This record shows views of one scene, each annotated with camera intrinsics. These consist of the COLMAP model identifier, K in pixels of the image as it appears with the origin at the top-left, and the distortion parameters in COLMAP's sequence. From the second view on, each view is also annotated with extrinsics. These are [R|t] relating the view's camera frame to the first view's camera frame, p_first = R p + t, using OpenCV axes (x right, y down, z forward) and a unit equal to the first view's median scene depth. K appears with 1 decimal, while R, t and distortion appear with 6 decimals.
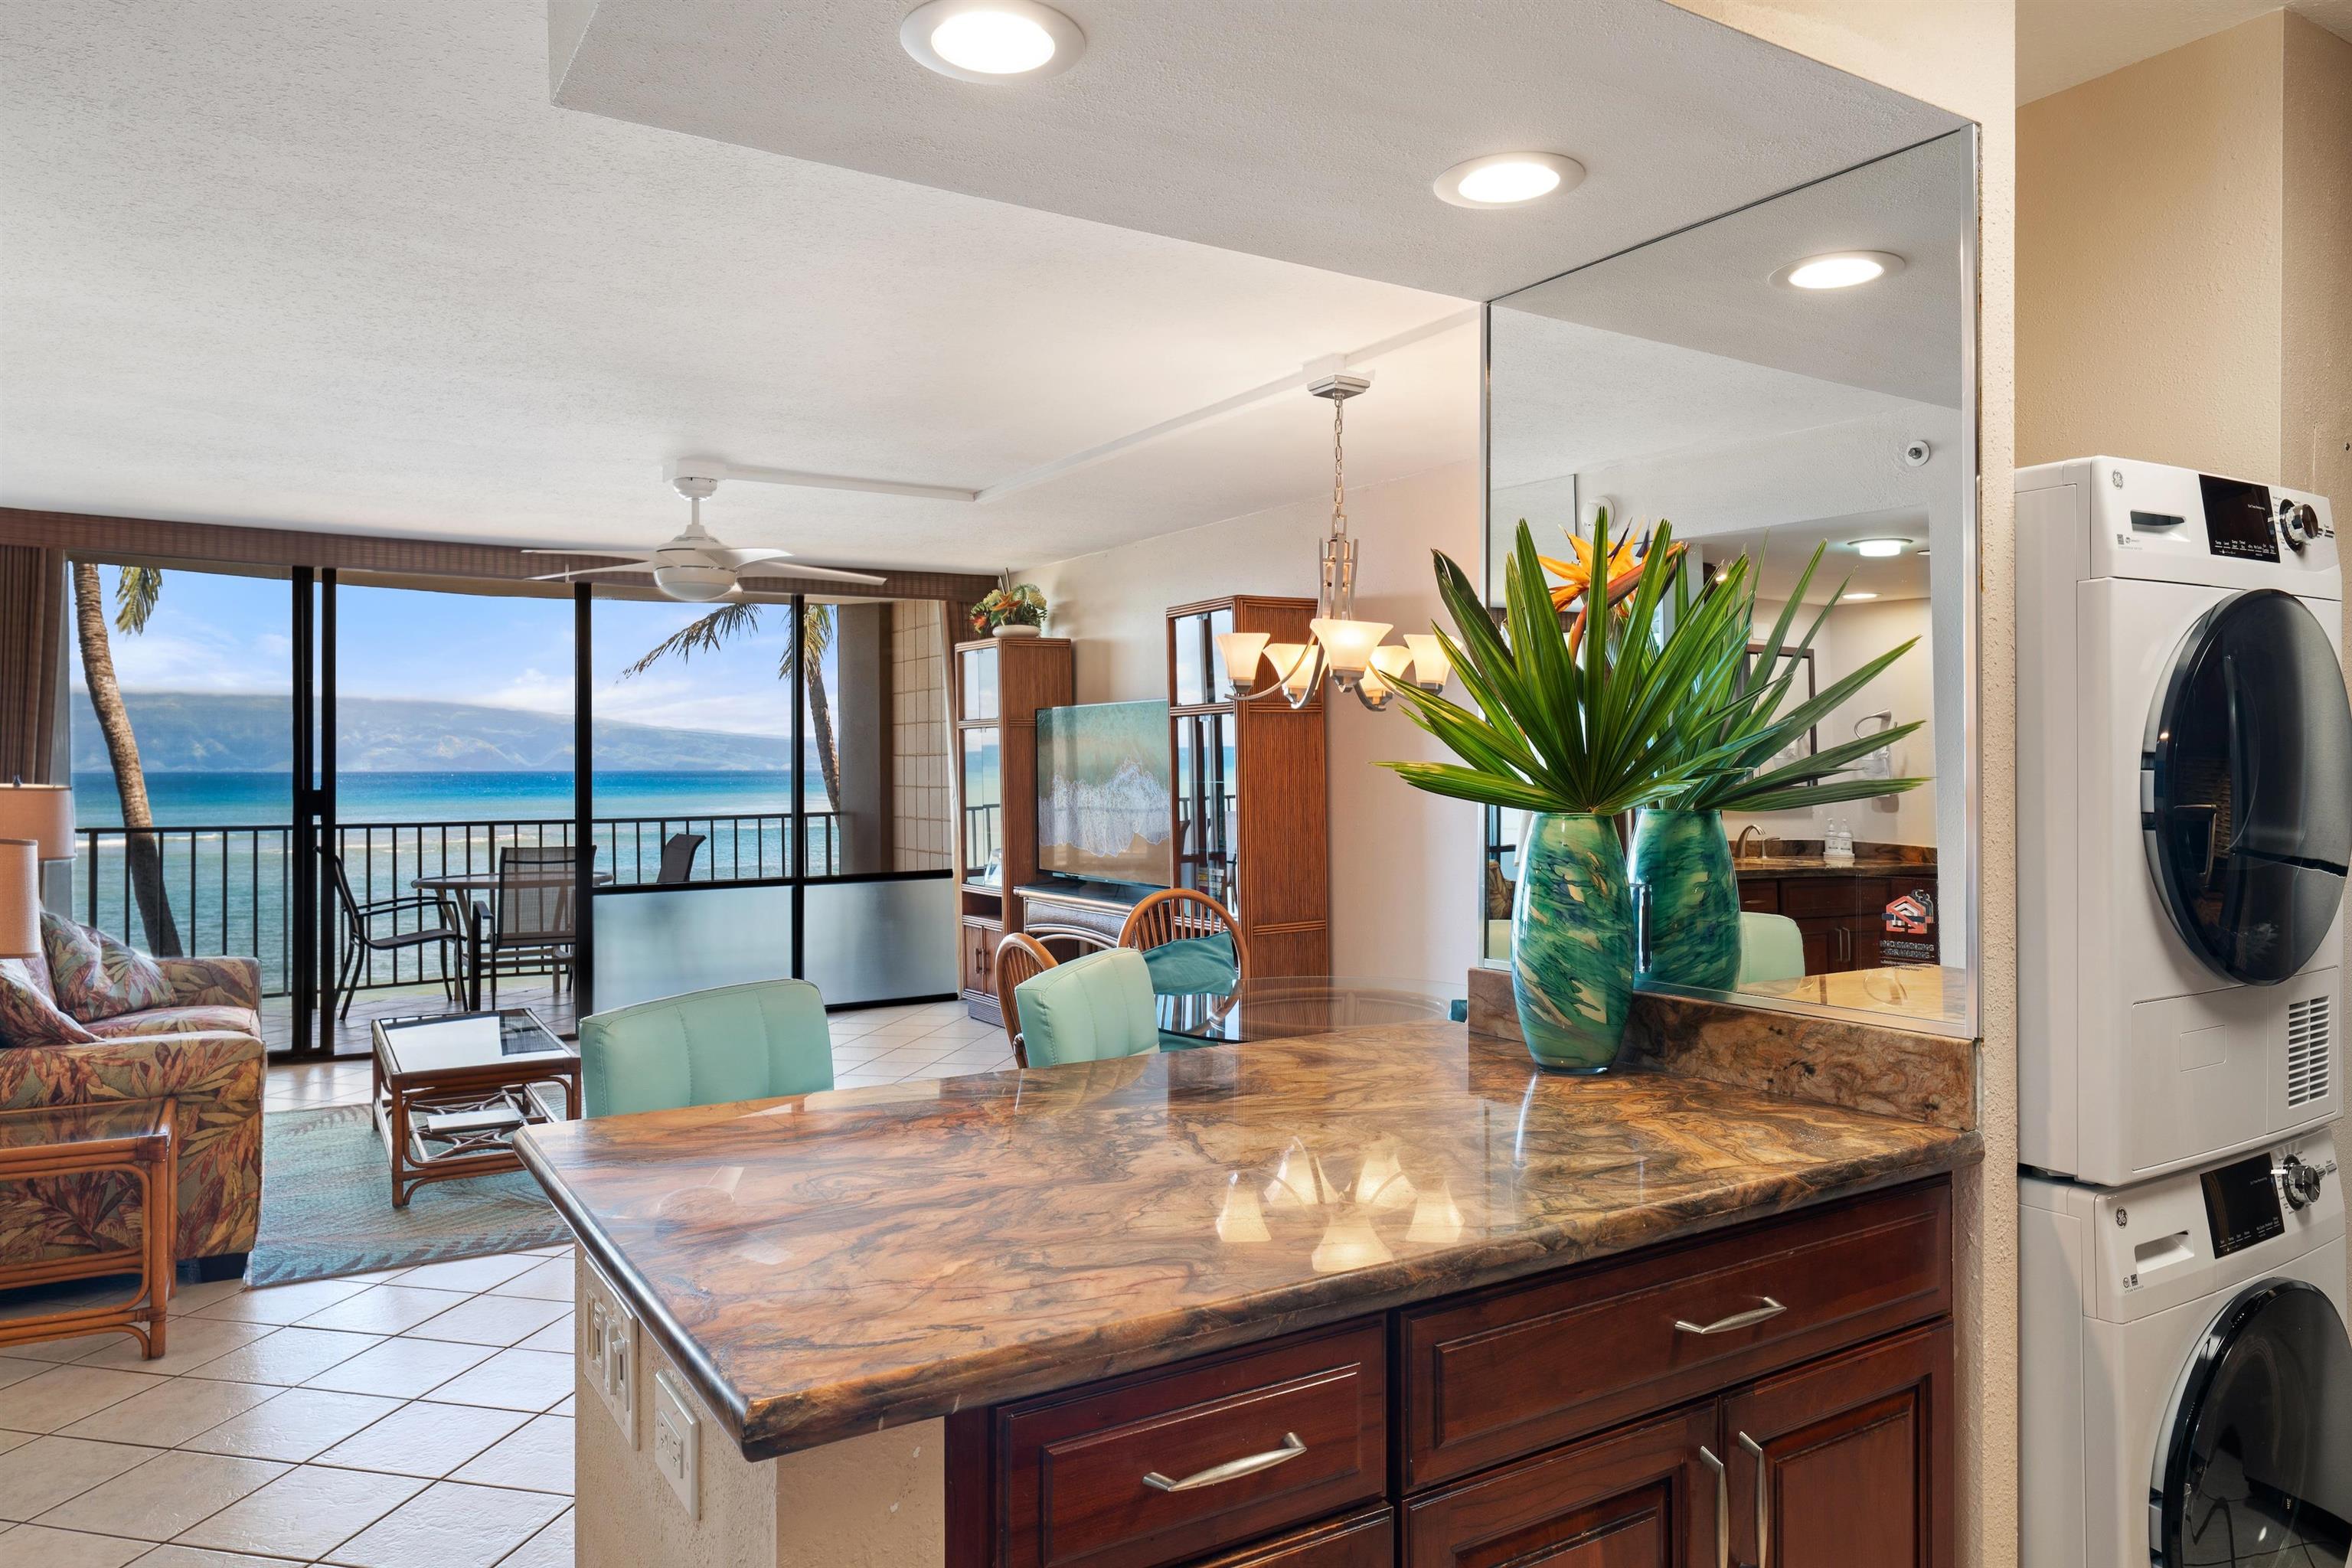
lens RADIAL K [[1525.6, 0, 1181.2], [0, 1525.6, 781.3], [0, 0, 1]] dist [0.001530, -0.000084]
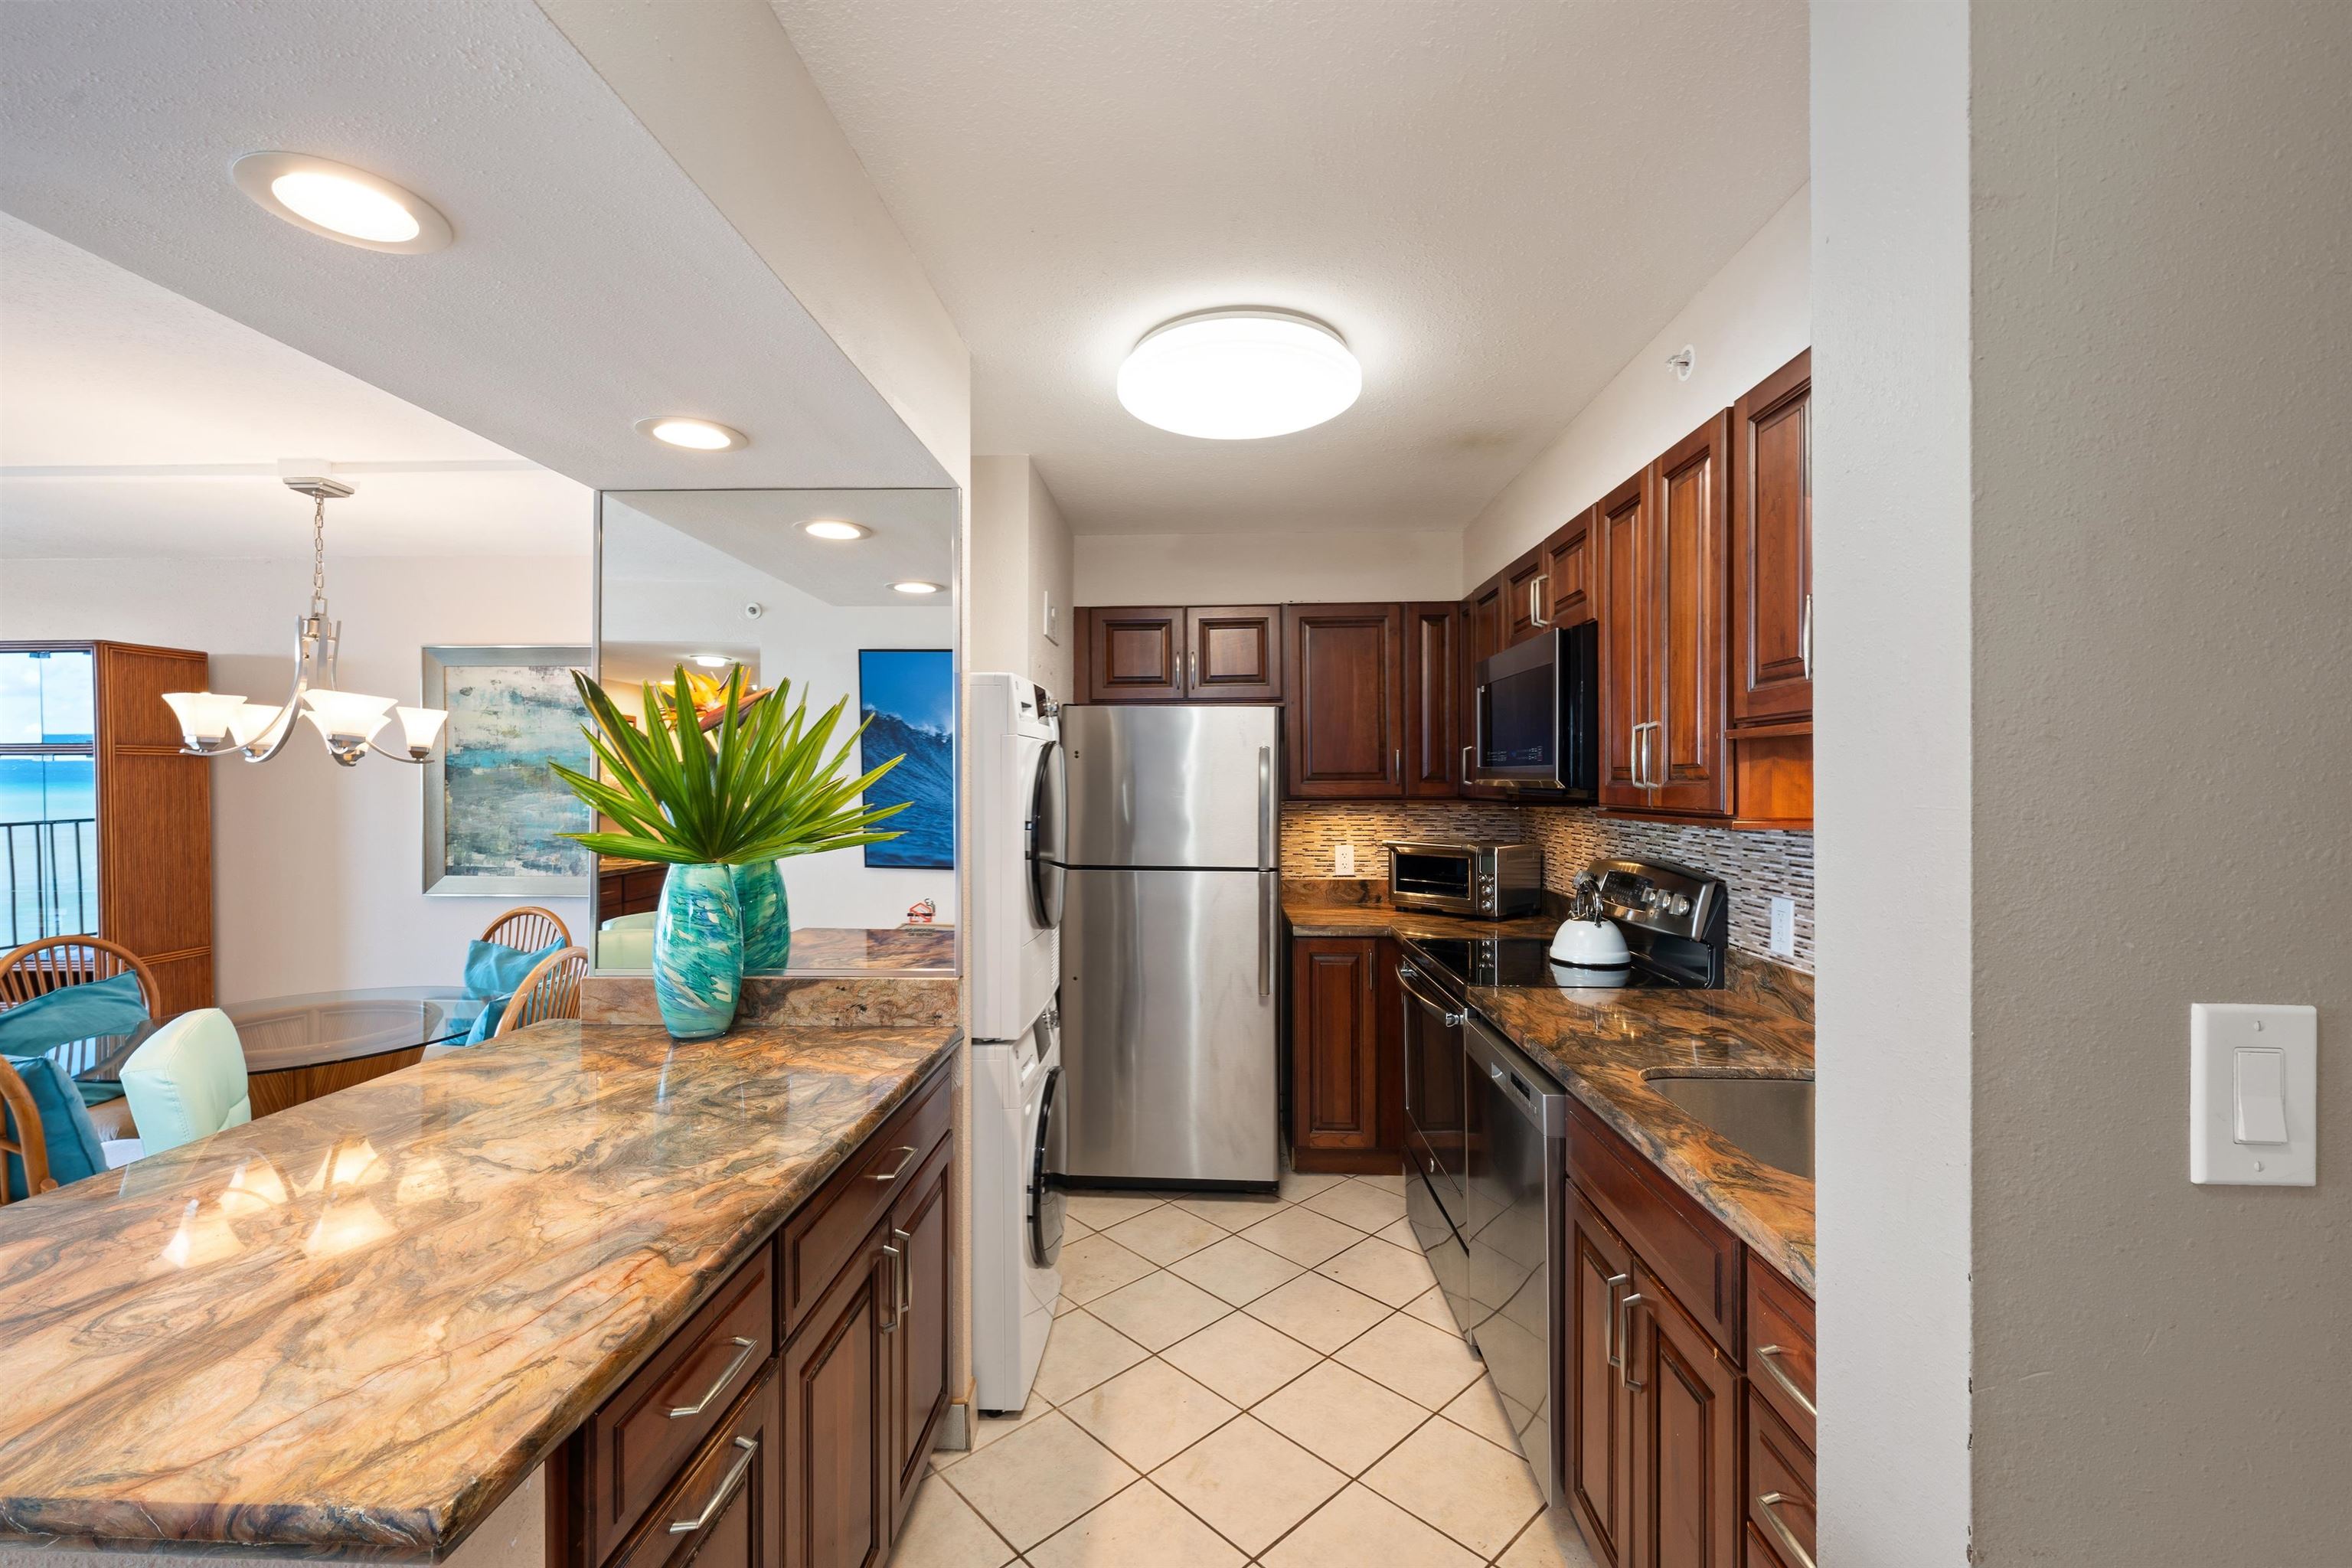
lens RADIAL K [[979.2, 0, 1179.2], [0, 979.2, 784.9], [0, 0, 1]] dist [-0.000521, 0.000153]
pose [[0.563927, 0.004114, 0.825815, -0.146974], [0.003699, 0.999965, -0.007507, -0.025524], [-0.825817, 0.007288, 0.563892, 0.045947]]
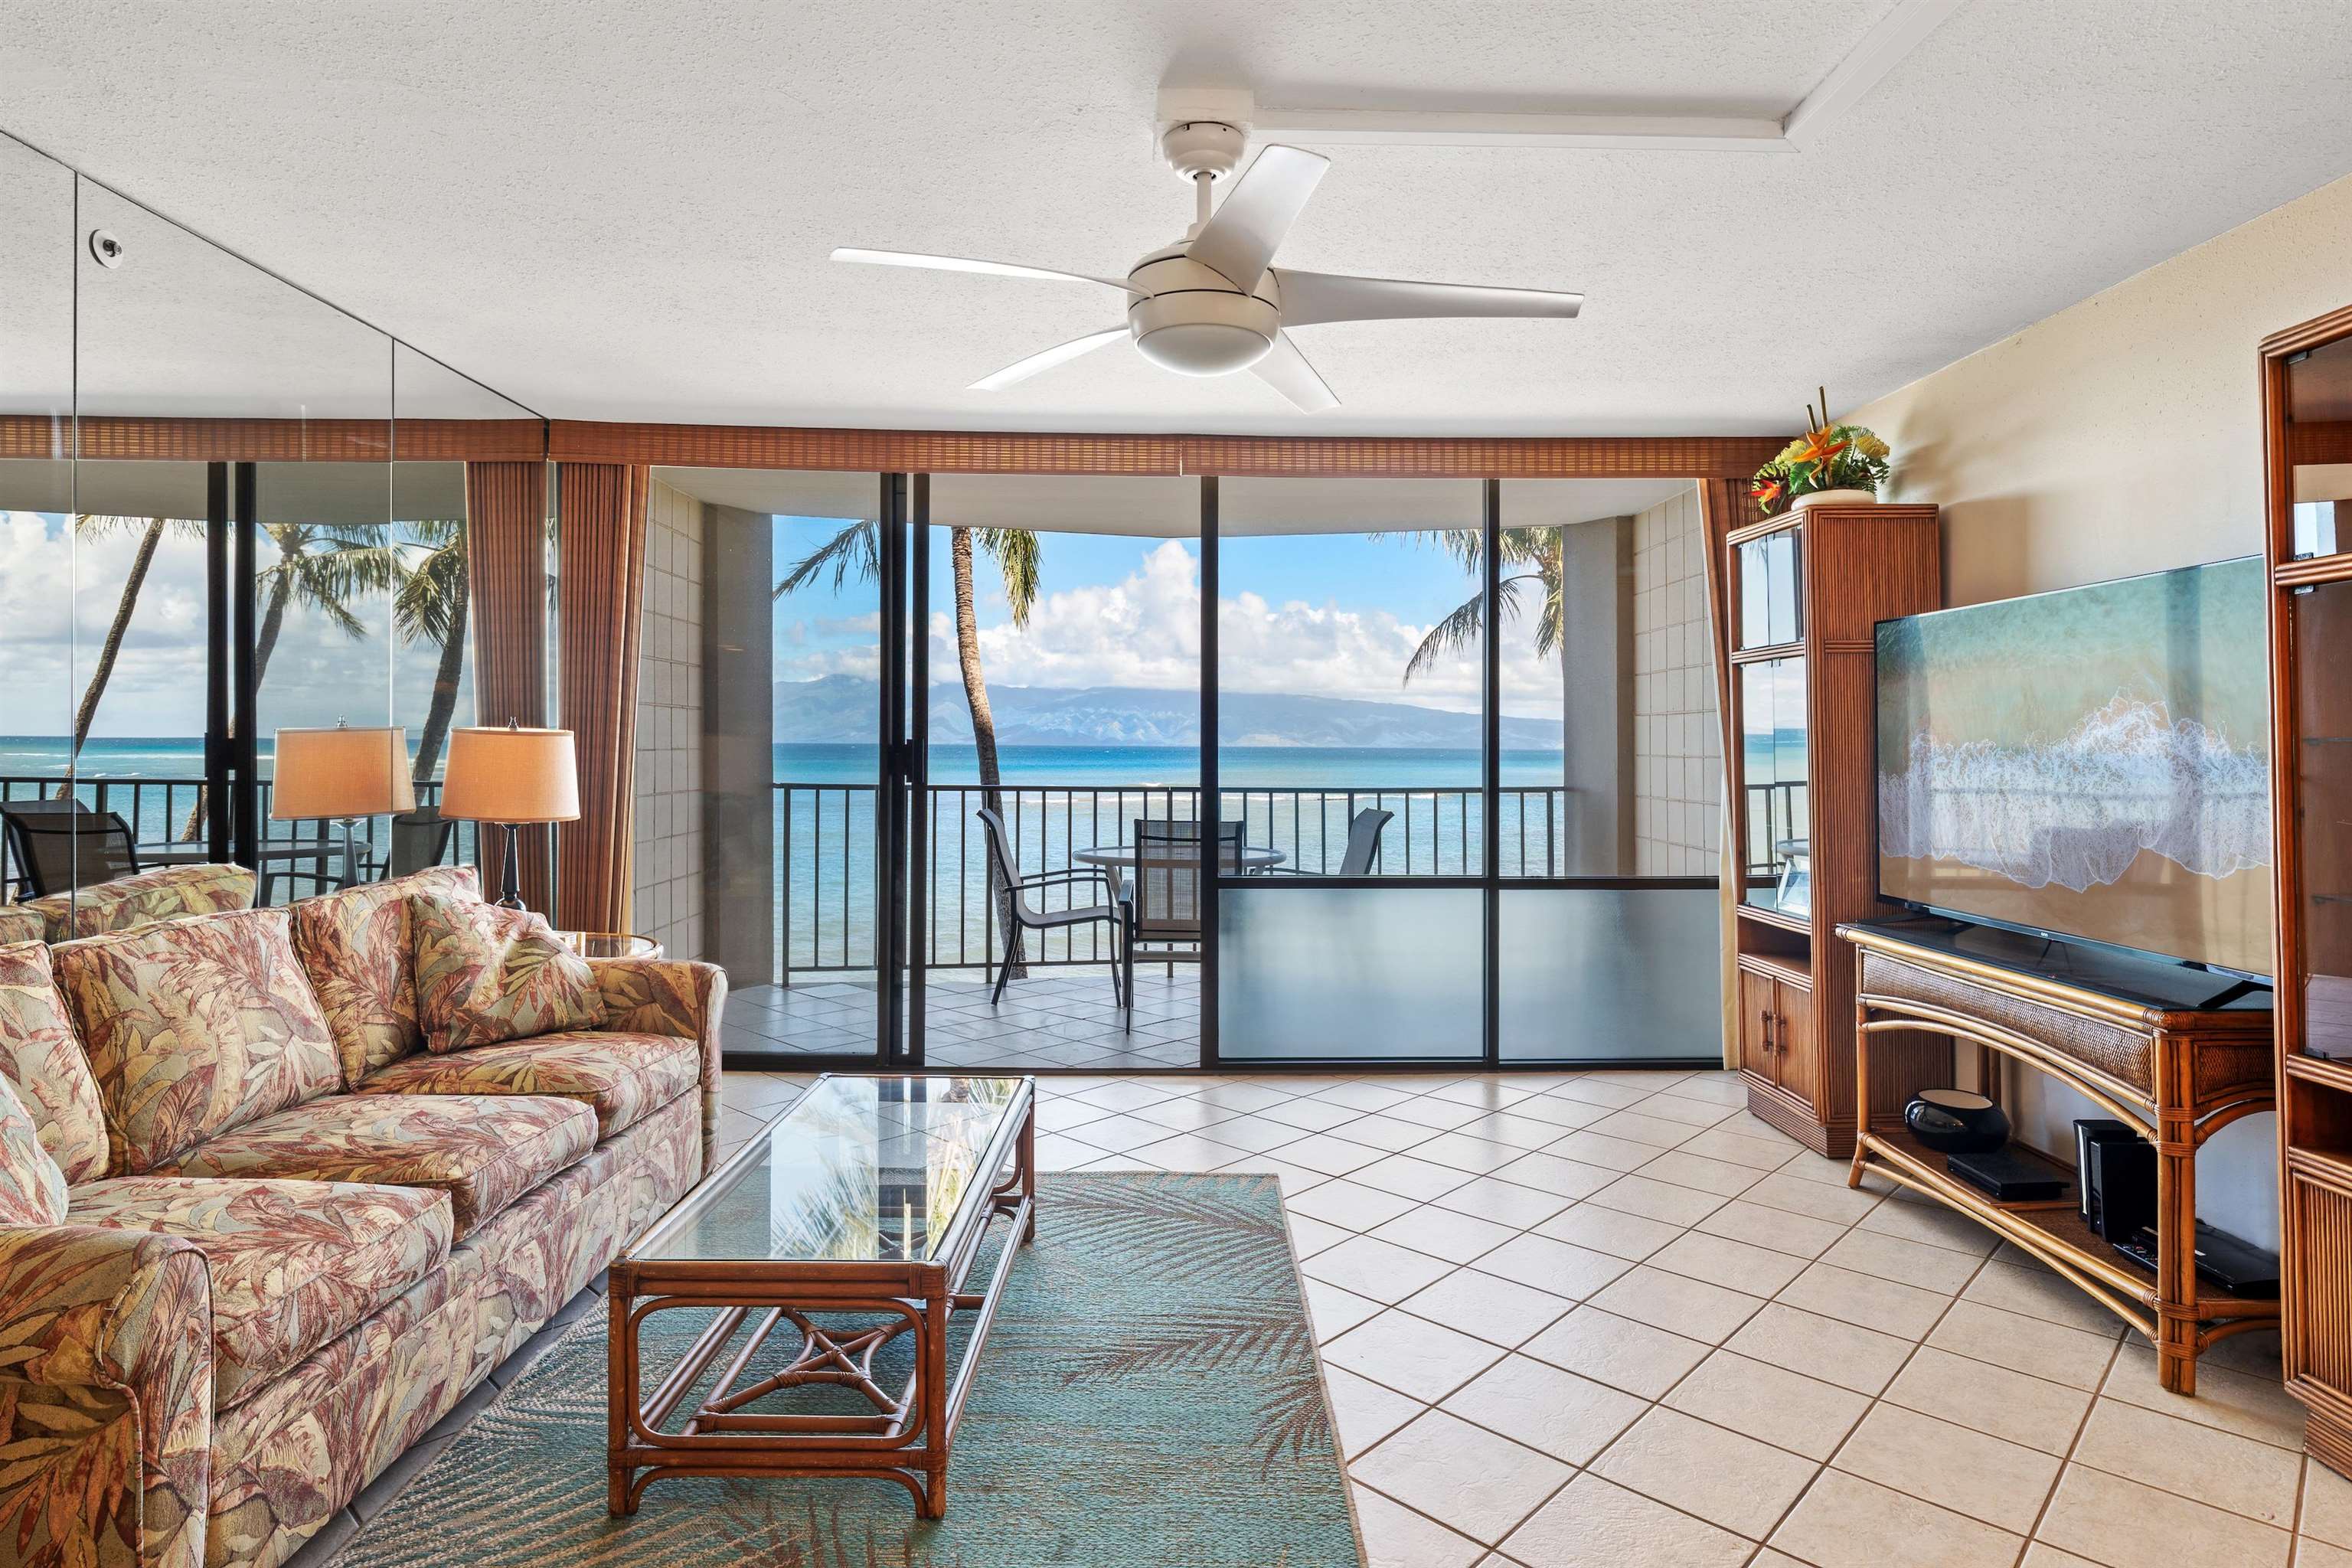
lens RADIAL K [[1283.7, 0, 1187.5], [0, 1283.7, 724.1], [0, 0, 1]] dist [0.001489, 0.000979]
pose [[0.859558, 0.002190, -0.511034, -0.139887], [-0.015271, 0.999654, -0.021401, 0.013447], [0.510811, 0.026199, 0.859294, 0.869734]]
